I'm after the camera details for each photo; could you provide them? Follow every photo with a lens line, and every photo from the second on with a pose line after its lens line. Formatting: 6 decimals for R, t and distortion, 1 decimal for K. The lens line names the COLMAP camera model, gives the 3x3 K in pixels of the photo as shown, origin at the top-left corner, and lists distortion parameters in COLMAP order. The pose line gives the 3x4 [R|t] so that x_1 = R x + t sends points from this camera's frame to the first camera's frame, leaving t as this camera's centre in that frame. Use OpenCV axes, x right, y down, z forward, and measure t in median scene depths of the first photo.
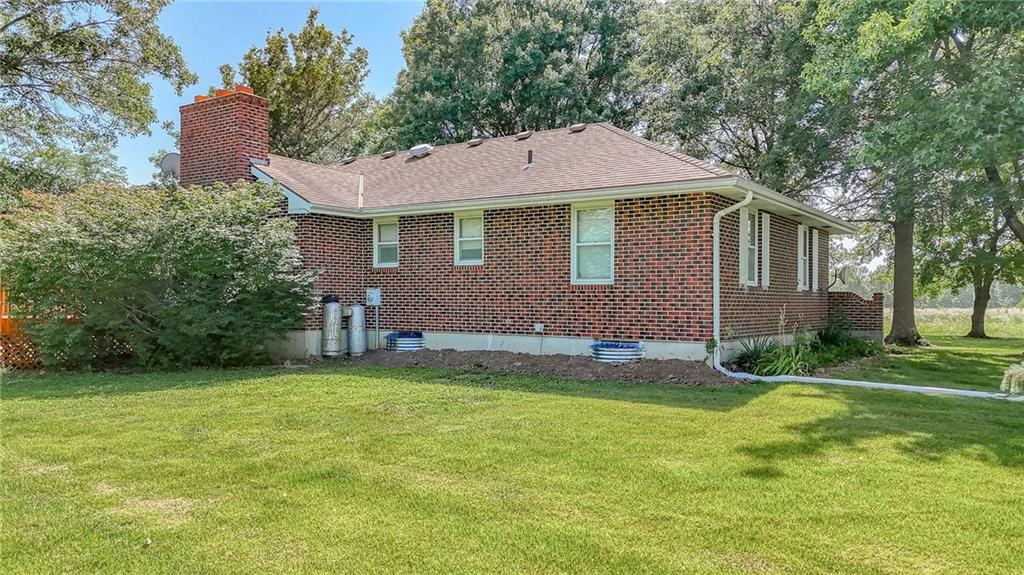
lens RADIAL K [[766.7, 0, 499.1], [0, 766.7, 289.5], [0, 0, 1]] dist [0.197762, -0.403801]
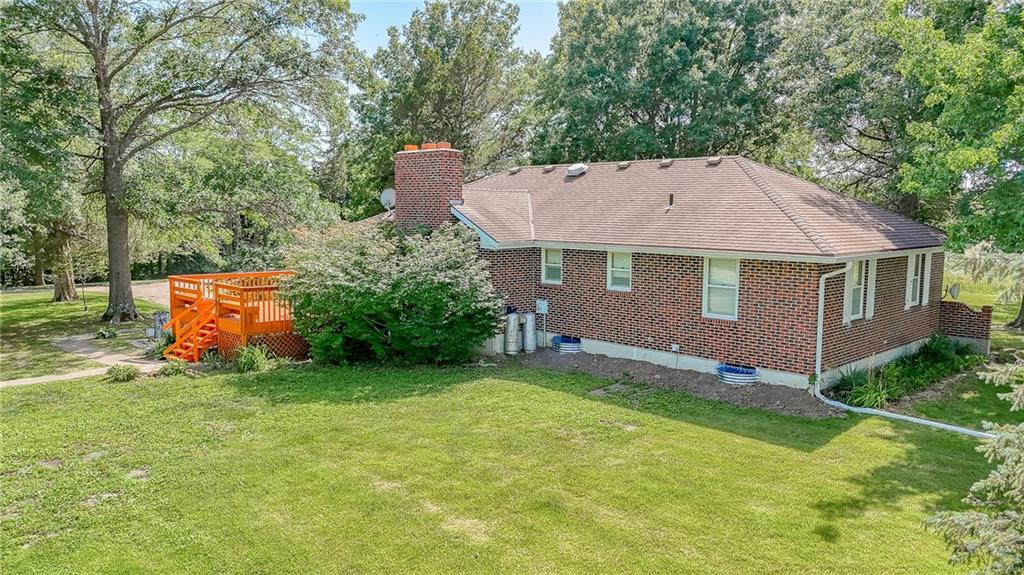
lens RADIAL K [[771.4, 0, 496.1], [0, 771.4, 286.1], [0, 0, 1]] dist [0.113803, -0.107087]
pose [[0.984466, 0.019311, -0.174508, -0.017407], [0.001637, 0.992880, 0.119109, -0.201467], [0.175565, -0.117545, 0.977425, -0.295452]]
